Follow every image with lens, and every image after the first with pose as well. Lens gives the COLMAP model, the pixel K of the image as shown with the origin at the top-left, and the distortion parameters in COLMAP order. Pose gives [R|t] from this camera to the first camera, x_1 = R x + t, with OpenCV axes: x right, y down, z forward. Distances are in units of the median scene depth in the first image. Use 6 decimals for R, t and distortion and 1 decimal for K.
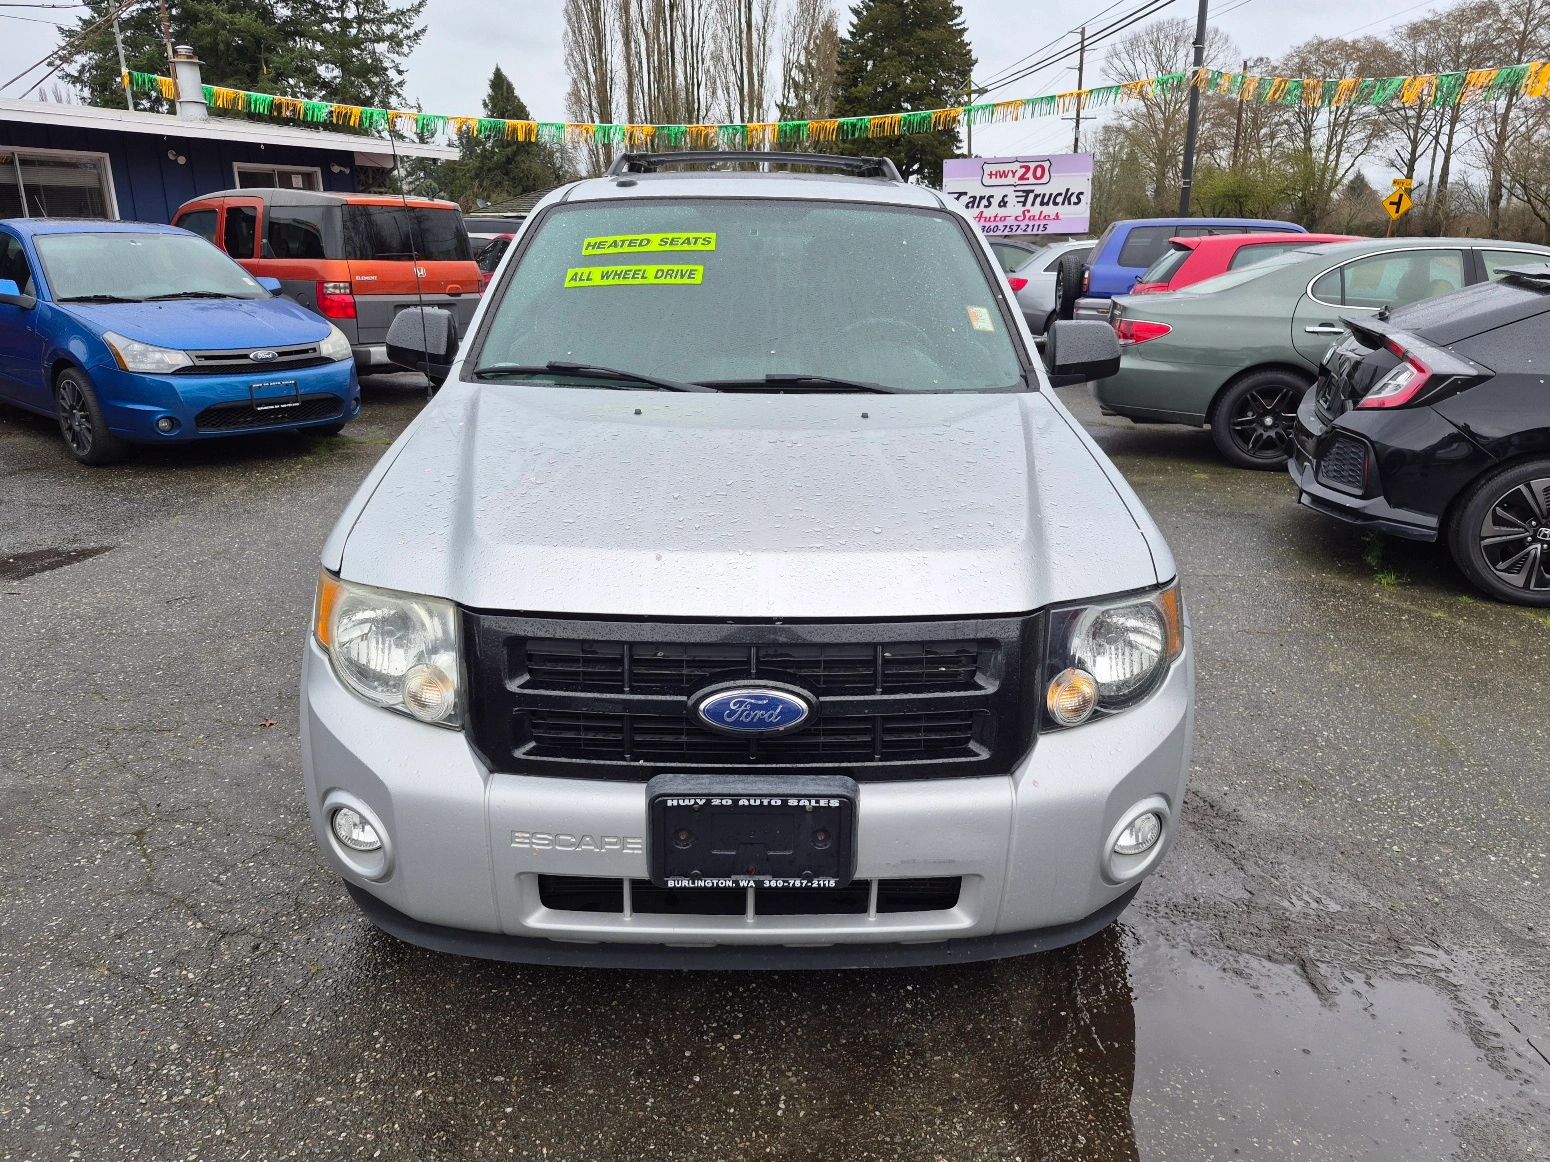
lens RADIAL K [[1110.9, 0, 775.0], [0, 1110.9, 581.0], [0, 0, 1]] dist [0.025049, -0.028023]
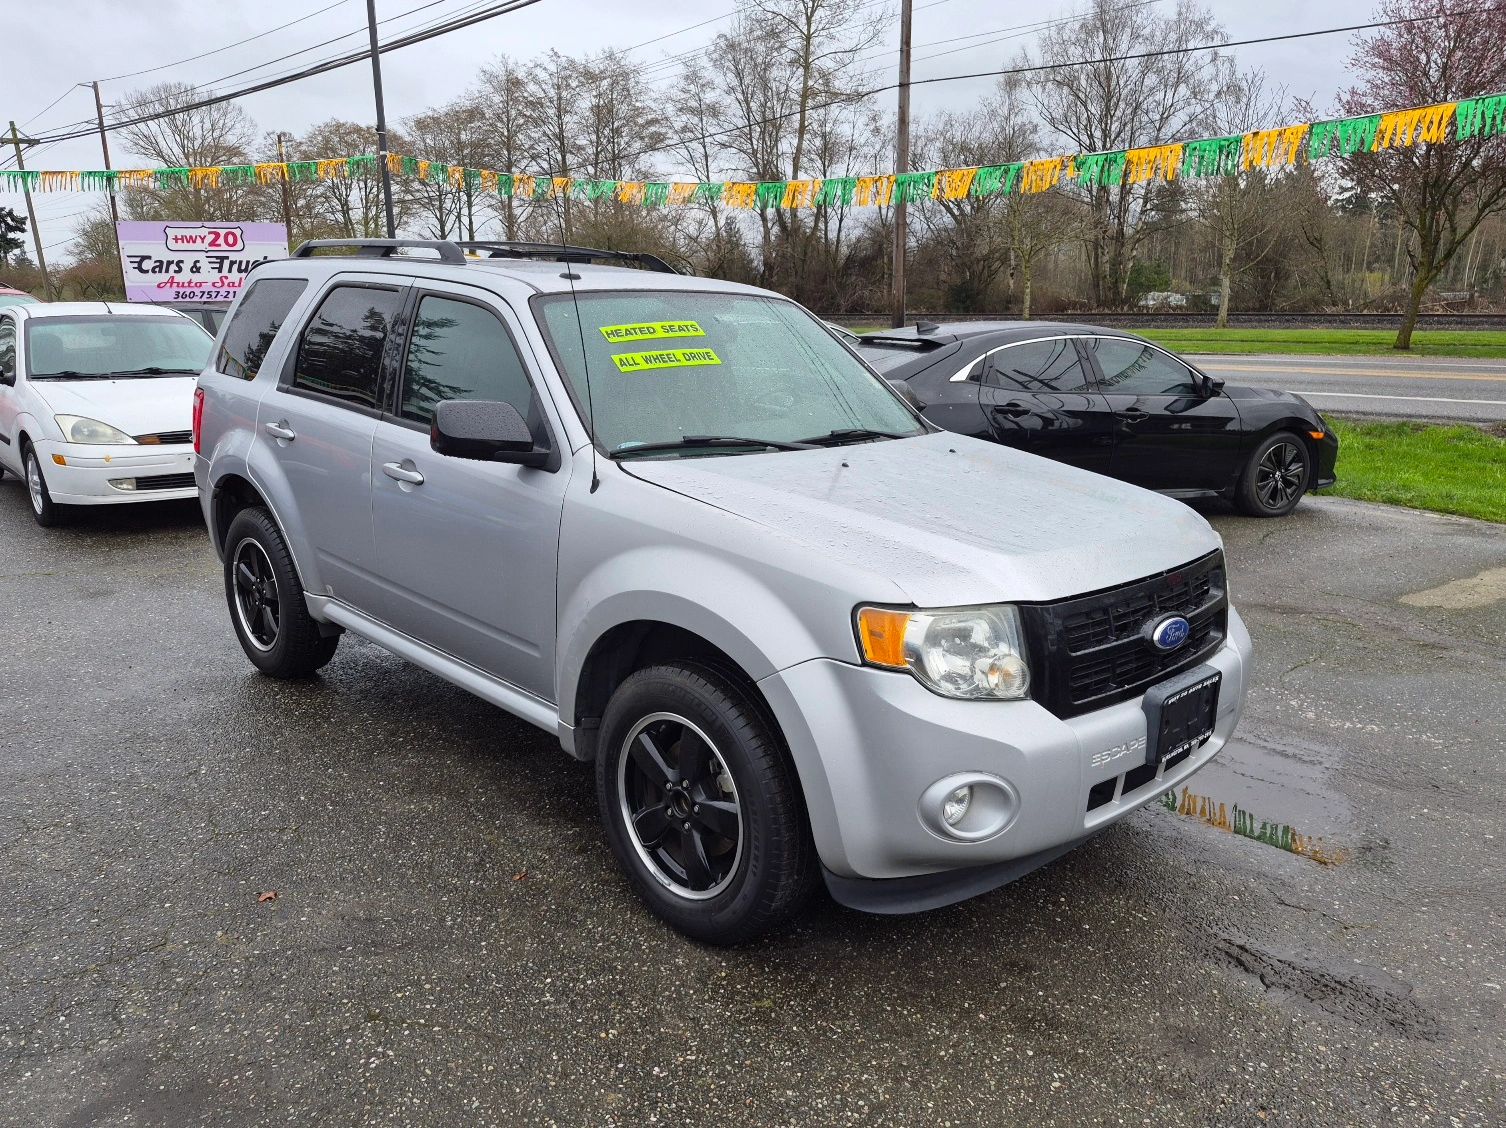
lens RADIAL K [[1079.4, 0, 753.0], [0, 1079.4, 564.0], [0, 0, 1]] dist [0.025049, -0.028023]
pose [[0.726710, -0.159931, 0.668068, -0.113149], [0.200086, 0.979633, 0.016868, -0.009387], [-0.657159, 0.121413, 0.743909, 0.019338]]
